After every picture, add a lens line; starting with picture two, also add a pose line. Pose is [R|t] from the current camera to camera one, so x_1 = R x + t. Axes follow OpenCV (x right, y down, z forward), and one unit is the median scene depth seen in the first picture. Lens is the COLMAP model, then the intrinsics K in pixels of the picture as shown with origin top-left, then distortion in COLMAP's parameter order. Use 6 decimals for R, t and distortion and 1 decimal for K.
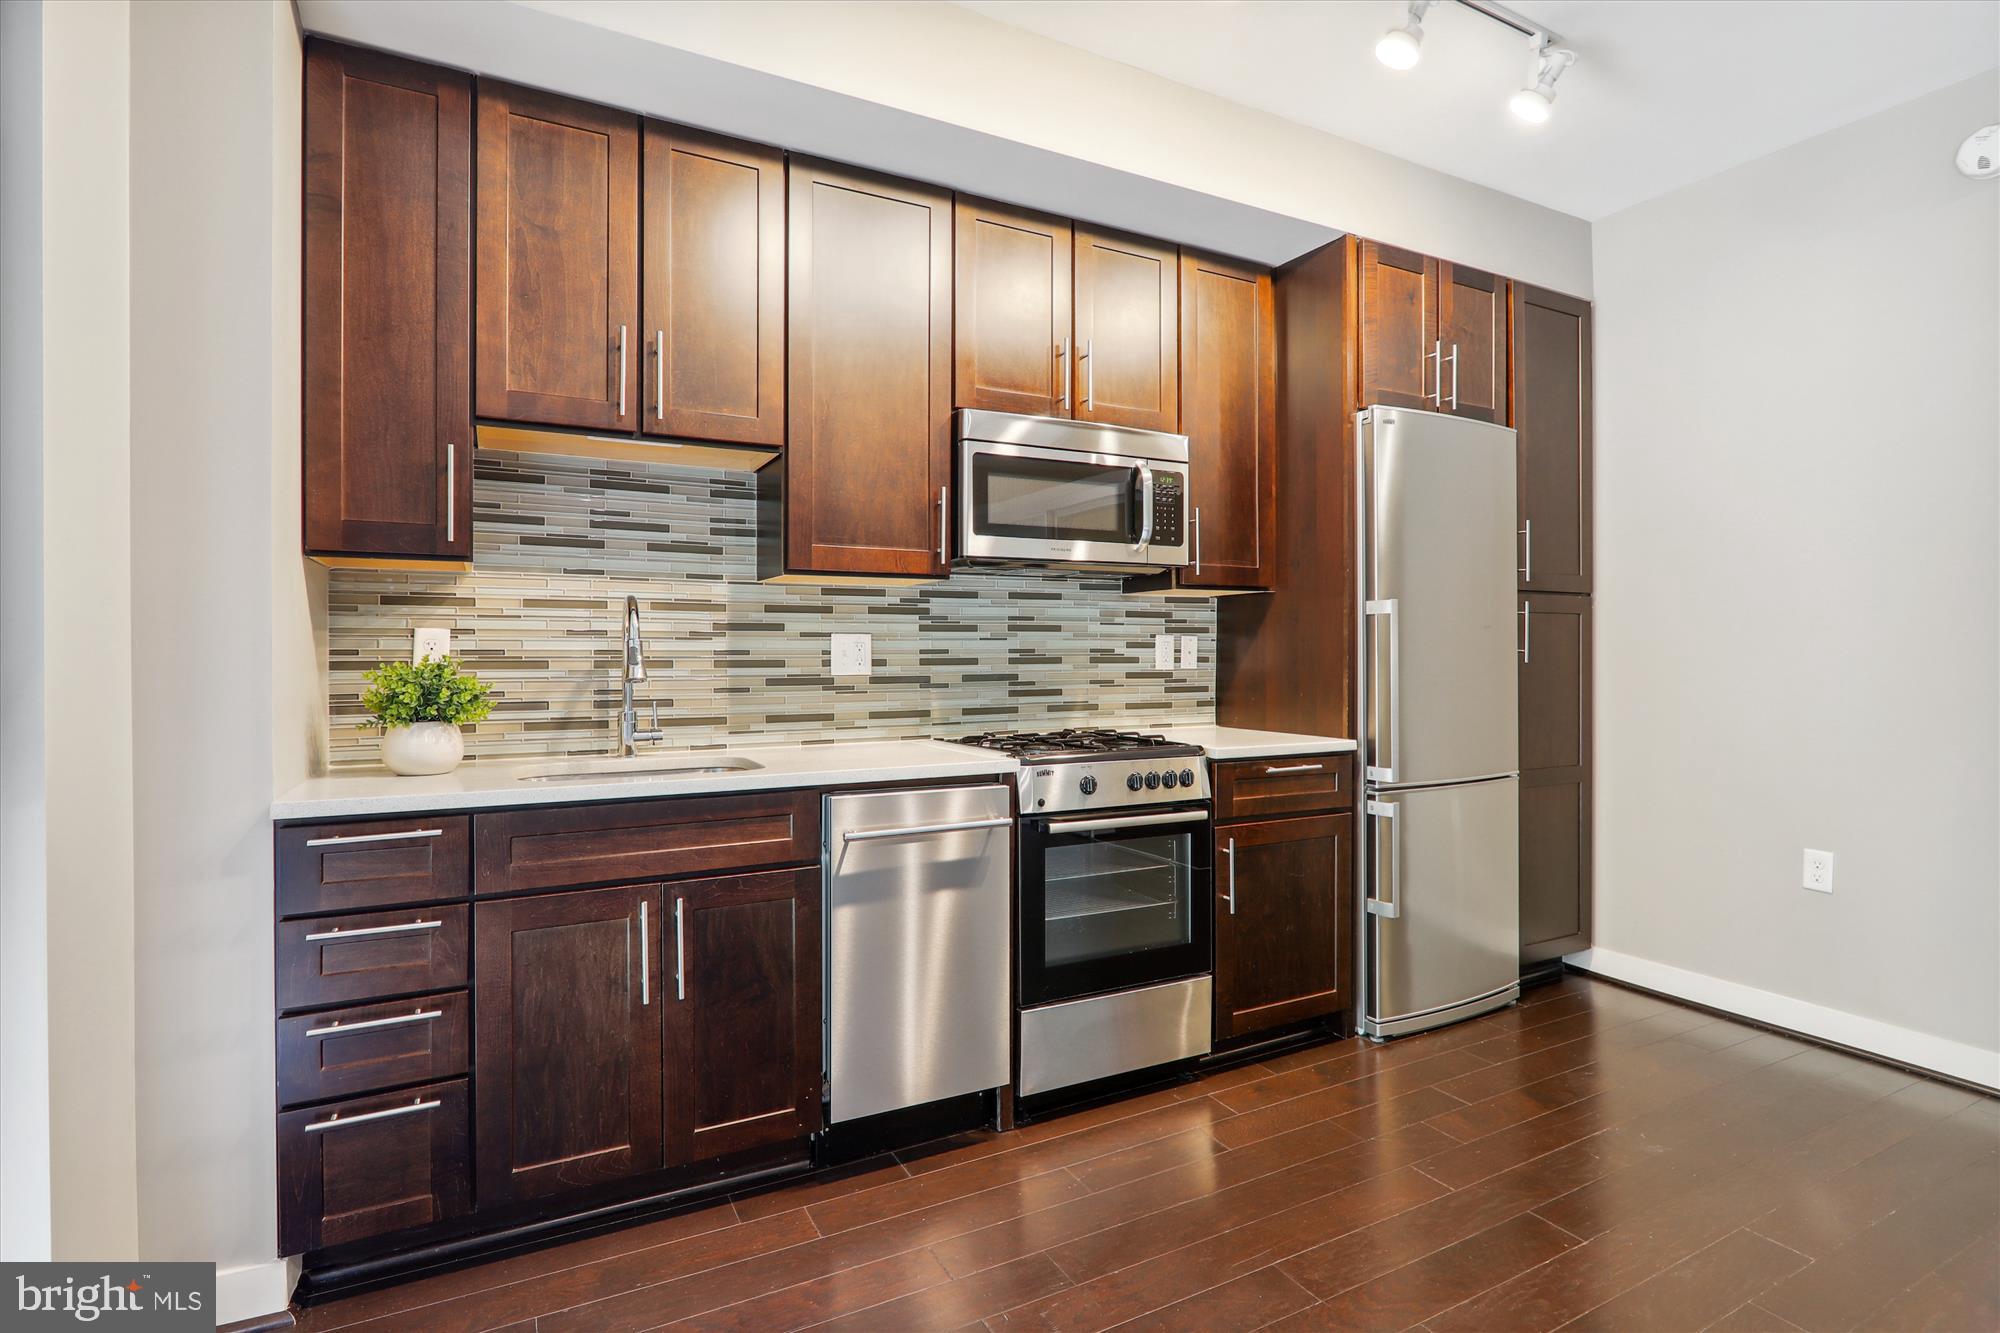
lens RADIAL K [[977.6, 0, 1011.0], [0, 977.6, 655.2], [0, 0, 1]] dist [-0.004292, -0.000864]
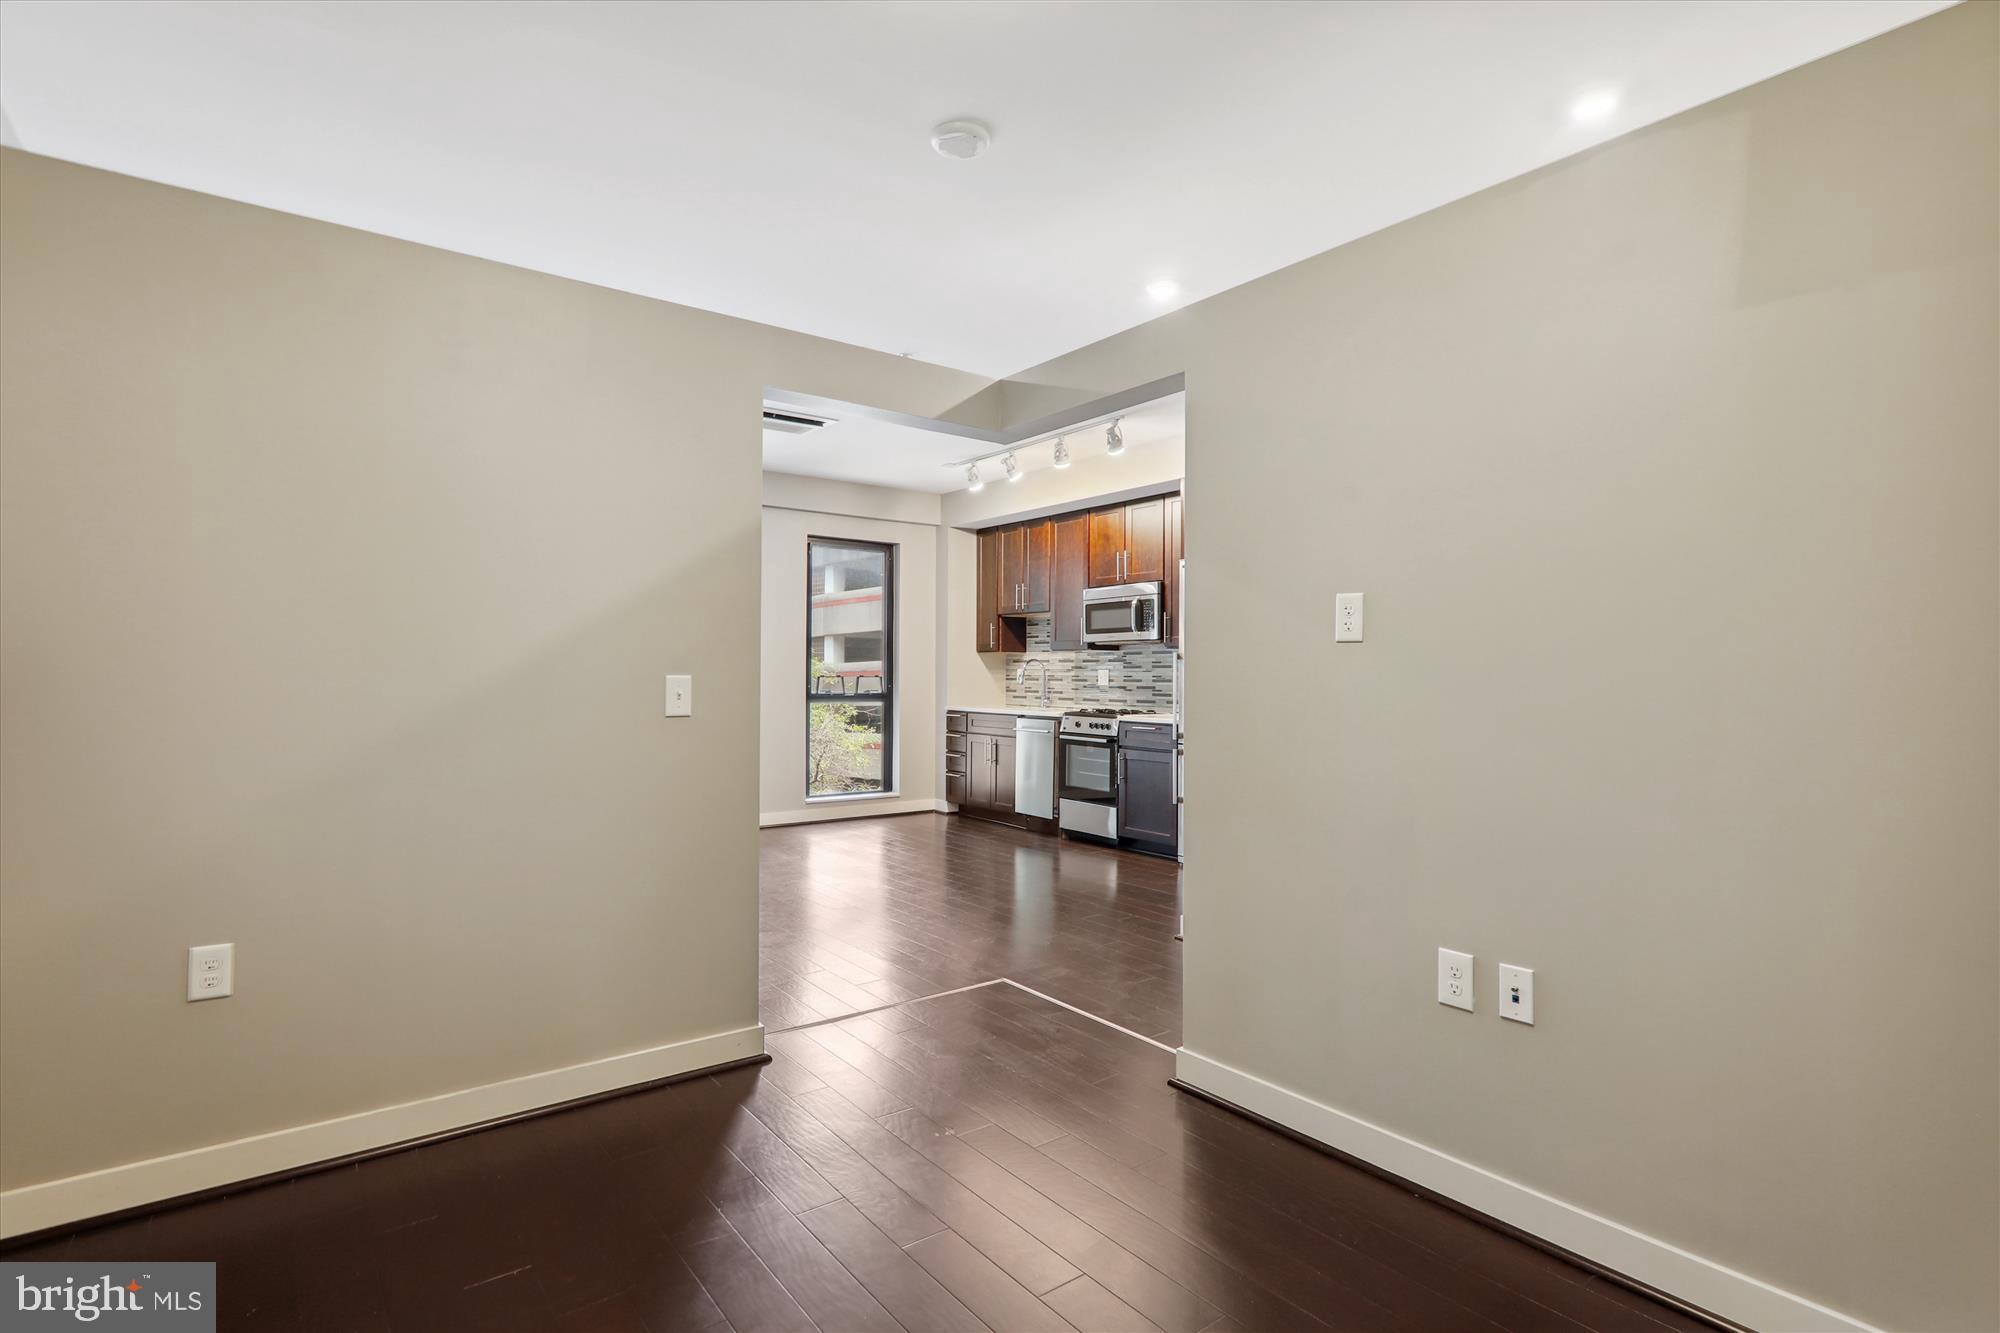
lens RADIAL K [[977.6, 0, 1011.0], [0, 977.6, 655.2], [0, 0, 1]] dist [-0.004292, -0.000864]
pose [[0.168228, -0.015111, -0.985632, 2.469981], [-0.007503, 0.999834, -0.016609, -0.015194], [0.985720, 0.010190, 0.168086, 0.301176]]
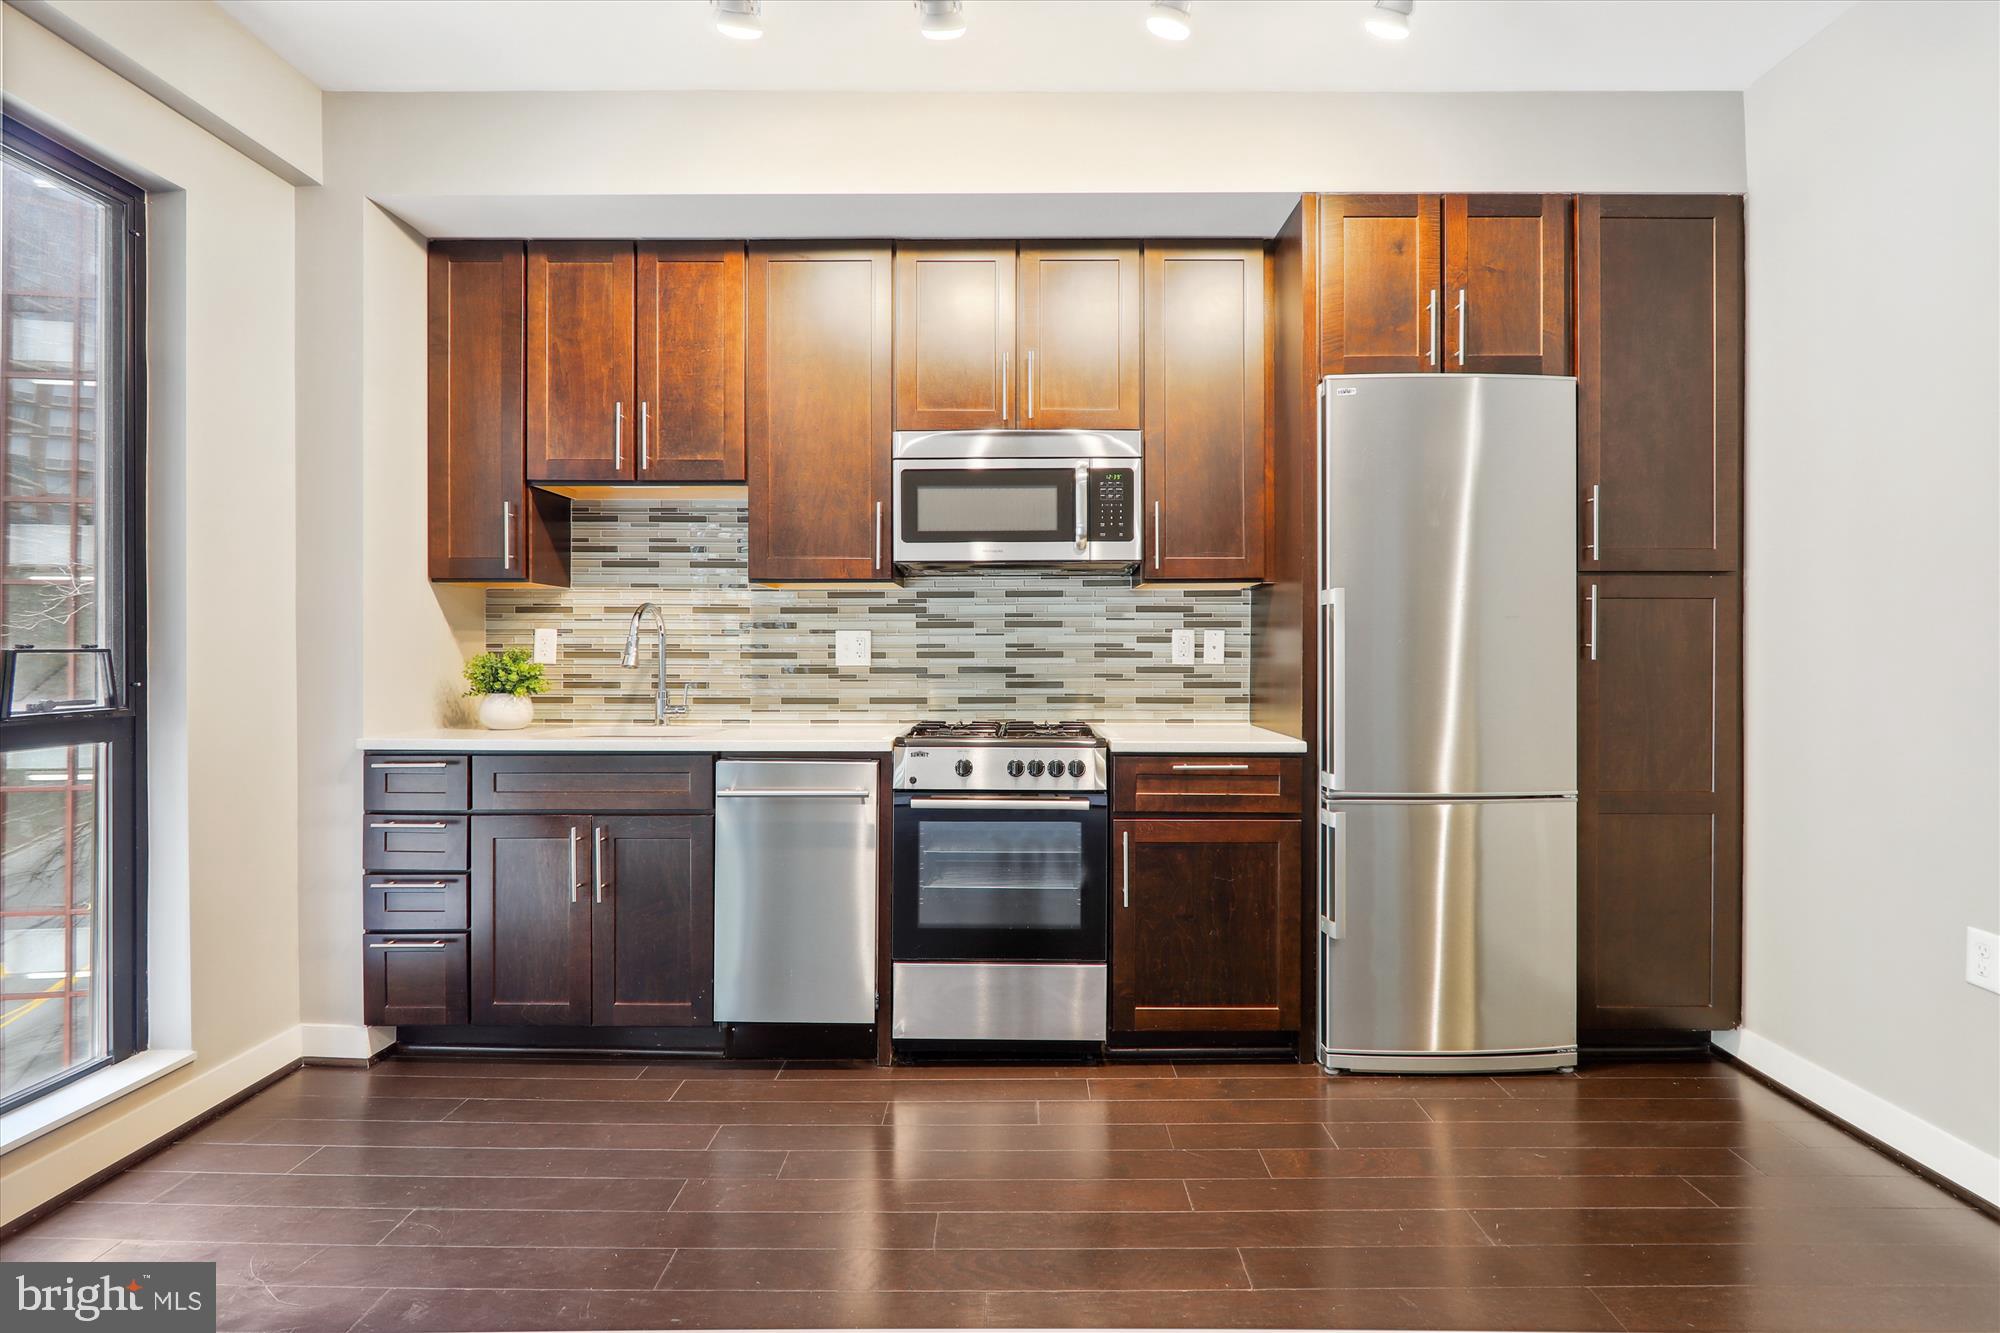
lens RADIAL K [[977.6, 0, 1011.0], [0, 977.6, 655.2], [0, 0, 1]] dist [-0.004292, -0.000864]
pose [[0.881295, 0.005148, -0.472539, 0.564035], [-0.003134, 0.999982, 0.005049, 0.001150], [0.472557, -0.002969, 0.881295, 0.056501]]
